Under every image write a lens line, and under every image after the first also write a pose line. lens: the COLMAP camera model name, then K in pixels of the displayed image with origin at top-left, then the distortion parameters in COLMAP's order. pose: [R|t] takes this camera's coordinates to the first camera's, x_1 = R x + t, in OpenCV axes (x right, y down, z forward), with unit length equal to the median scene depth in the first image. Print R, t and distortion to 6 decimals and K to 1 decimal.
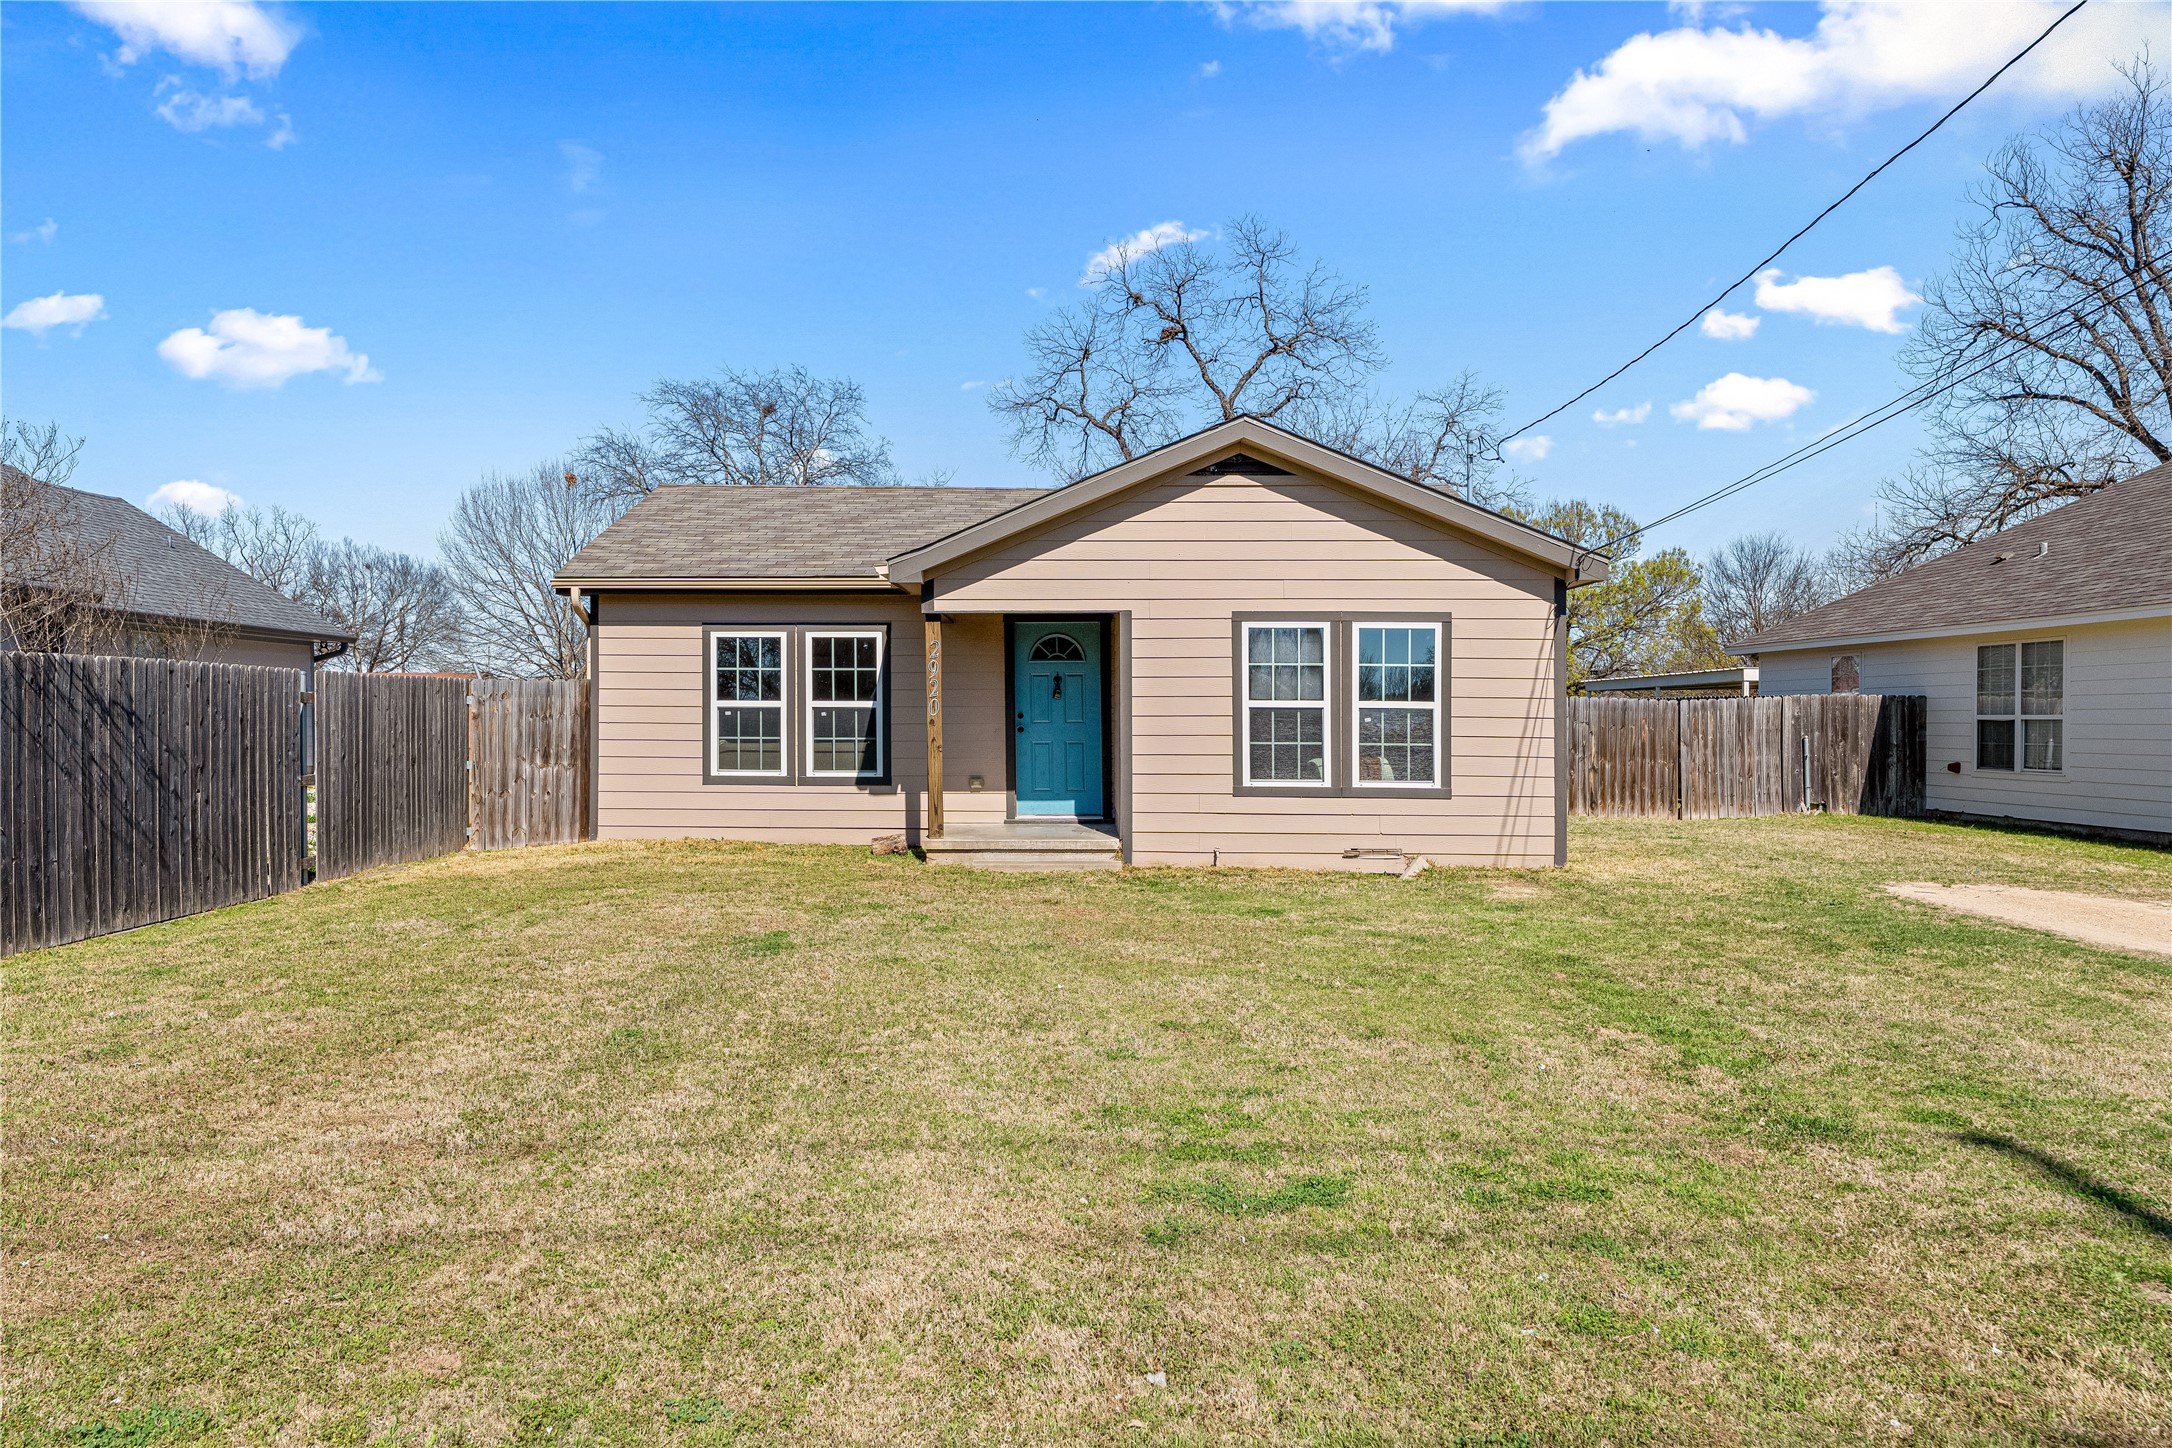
lens RADIAL K [[1449.4, 0, 995.4], [0, 1449.4, 726.9], [0, 0, 1]] dist [0.000692, -0.000325]
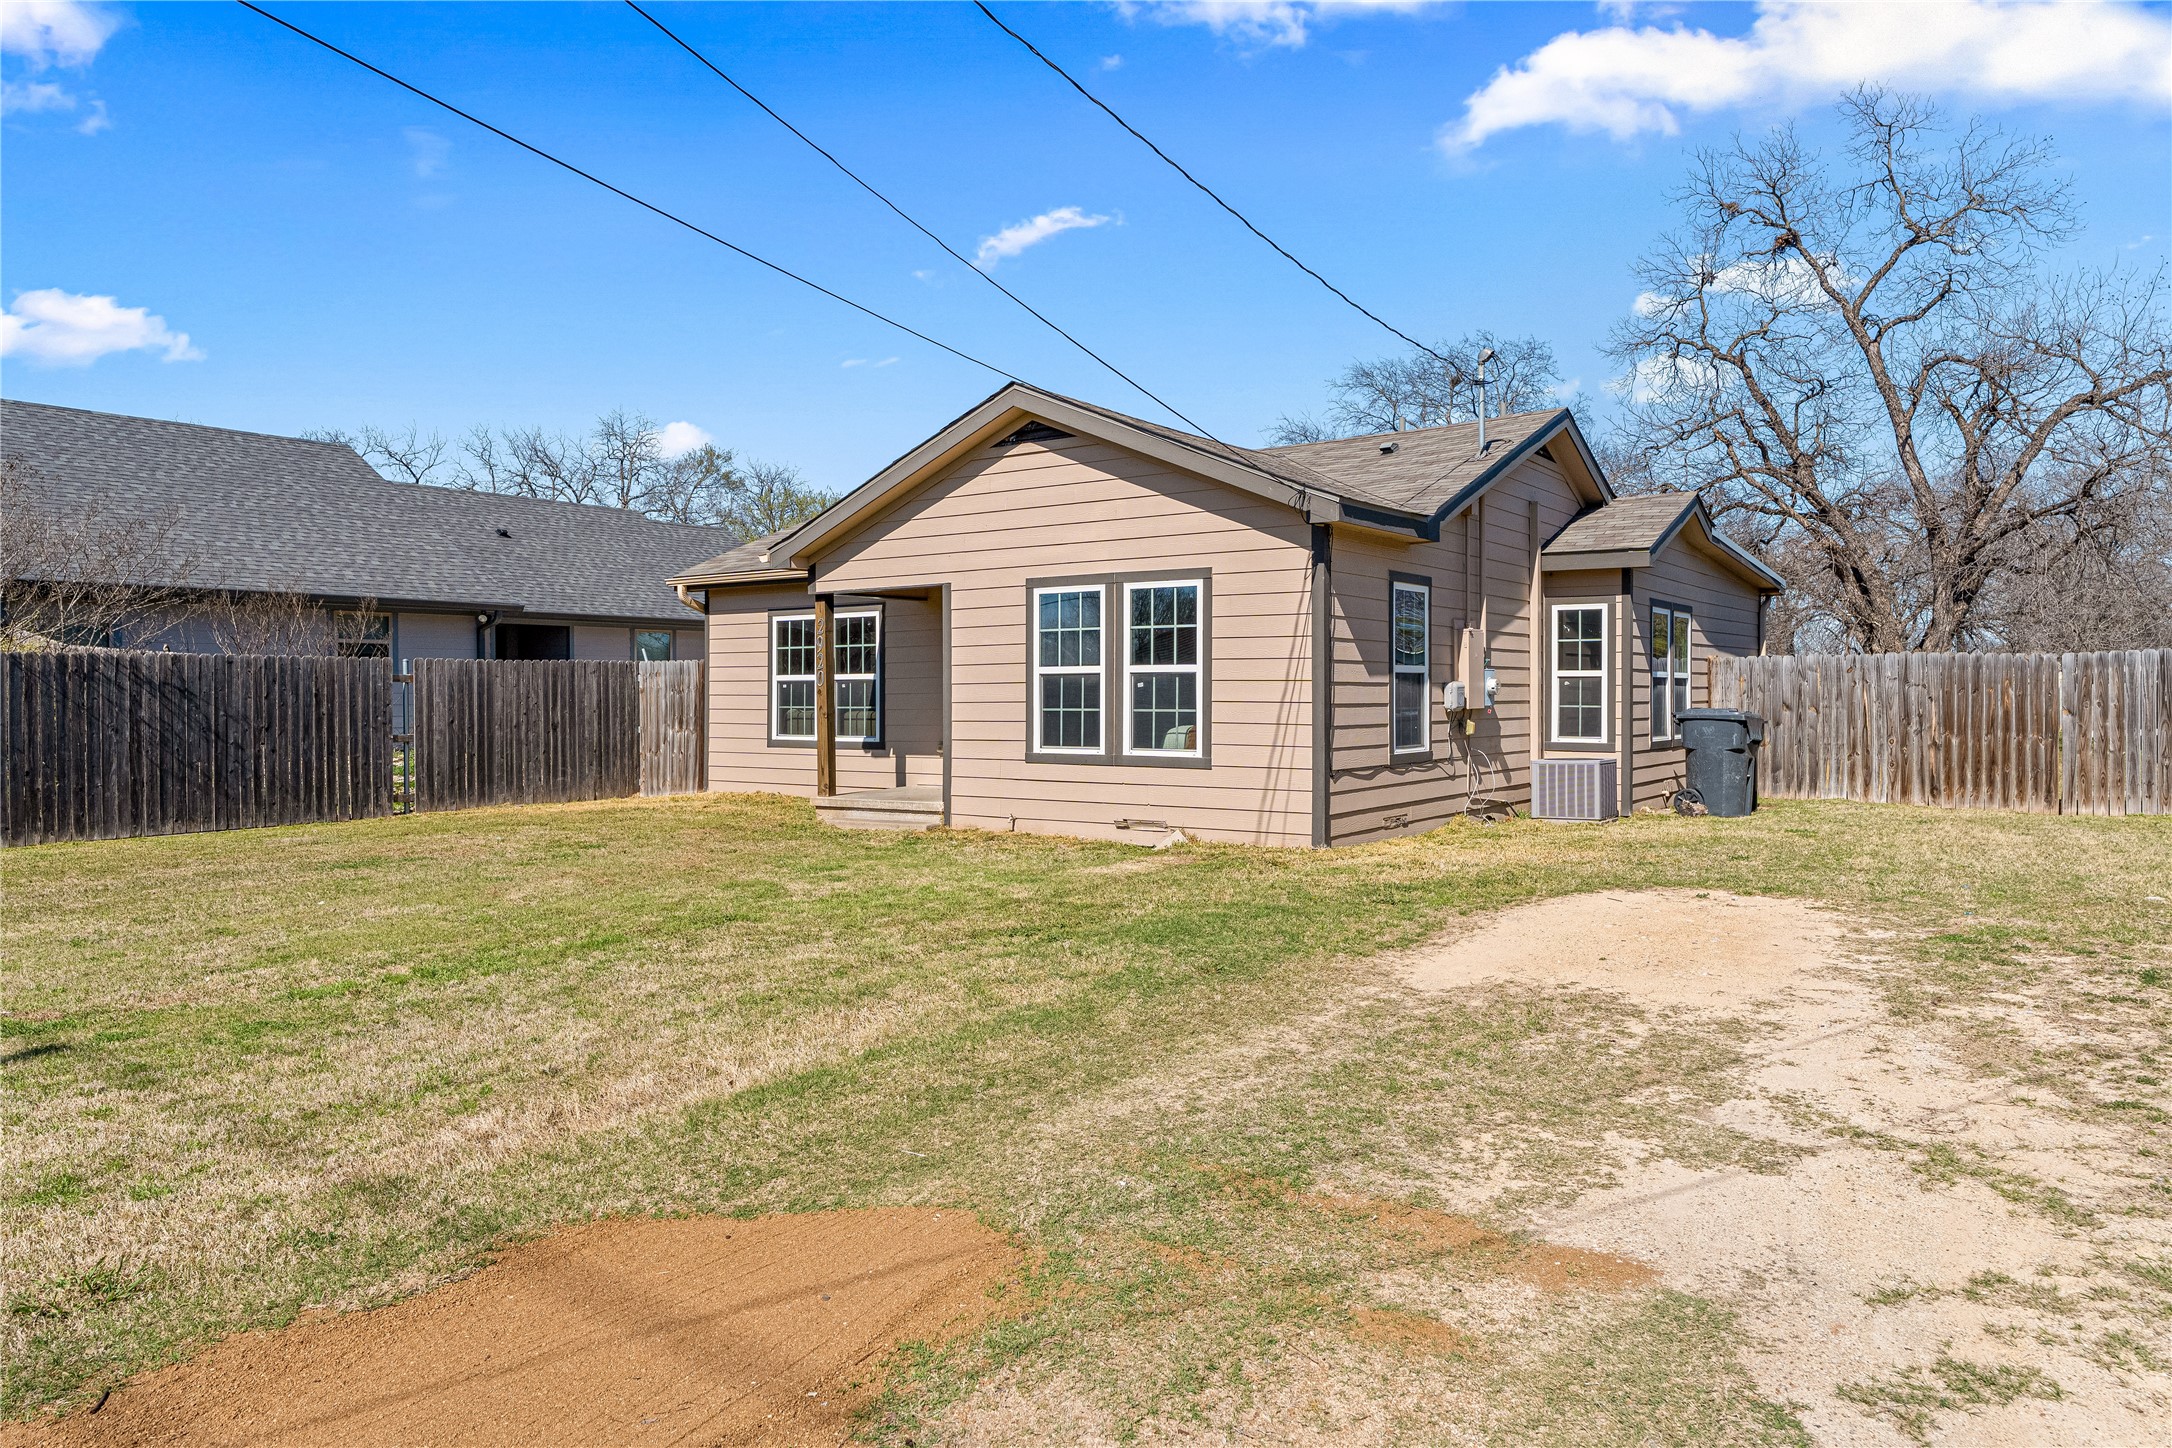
lens RADIAL K [[1427.3, 0, 1075.7], [0, 1427.3, 693.7], [0, 0, 1]] dist [0.001044, 0.000097]
pose [[0.840739, -0.009127, -0.541364, 0.638560], [0.005954, 0.999953, -0.007610, 0.006899], [0.541408, 0.003175, 0.840754, 0.163983]]
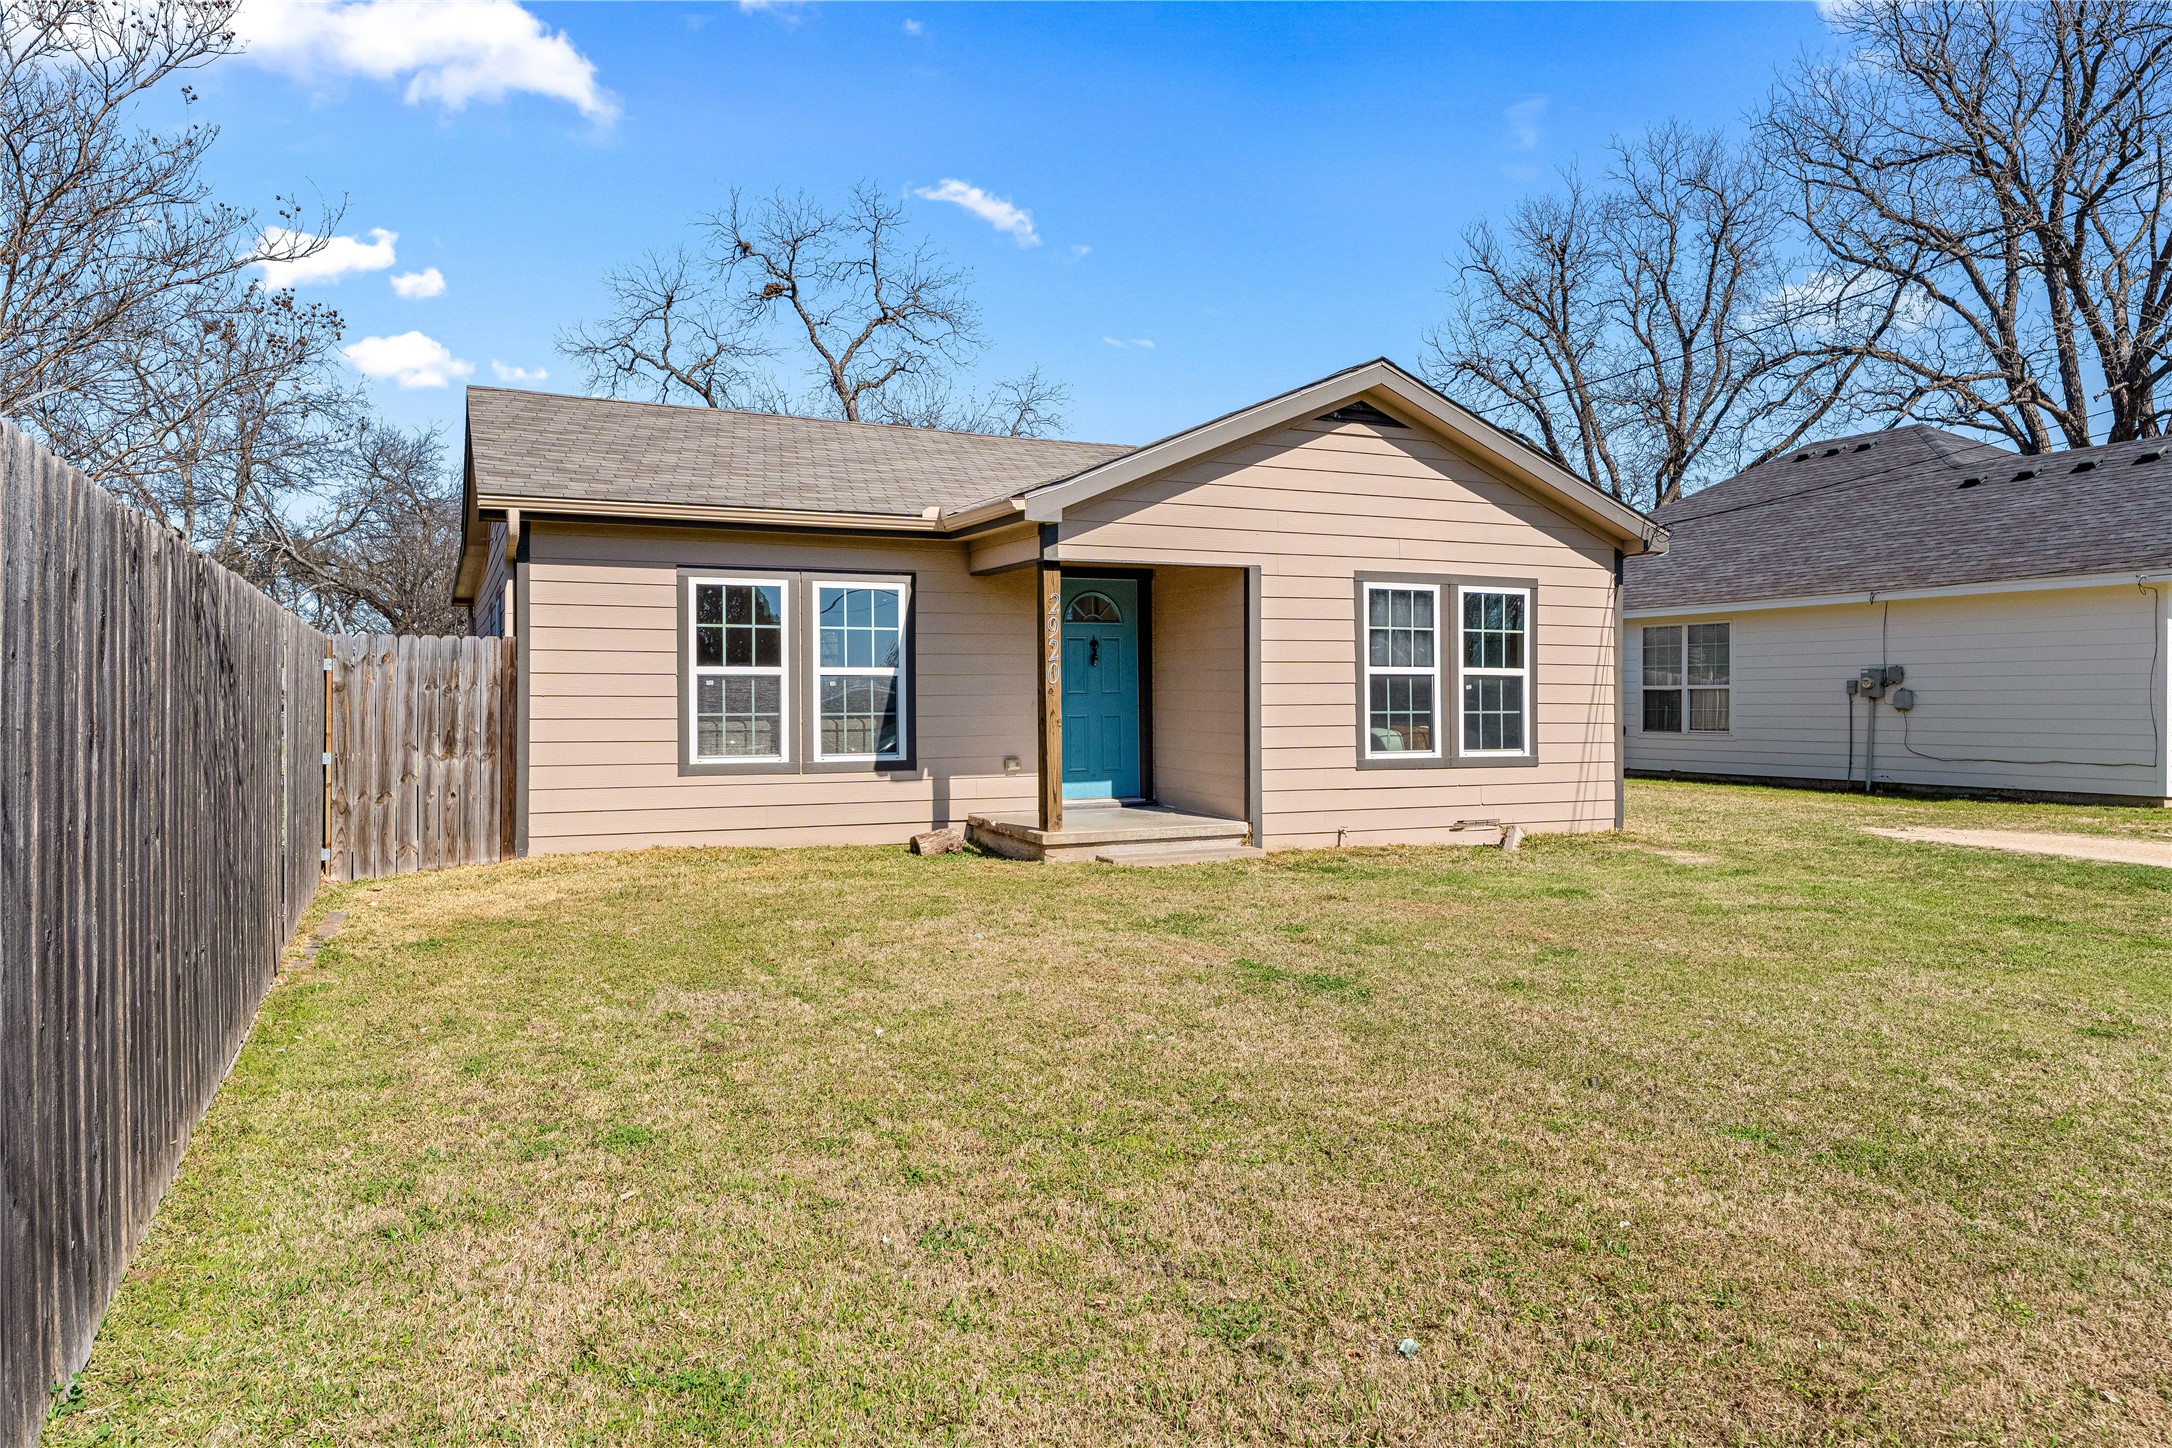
lens RADIAL K [[1427.3, 0, 1075.7], [0, 1427.3, 693.7], [0, 0, 1]] dist [0.001044, 0.000097]
pose [[0.893242, -0.004533, 0.449552, -0.355838], [0.009014, 0.999929, -0.007827, 0.004058], [-0.449485, 0.011043, 0.893220, 0.234076]]
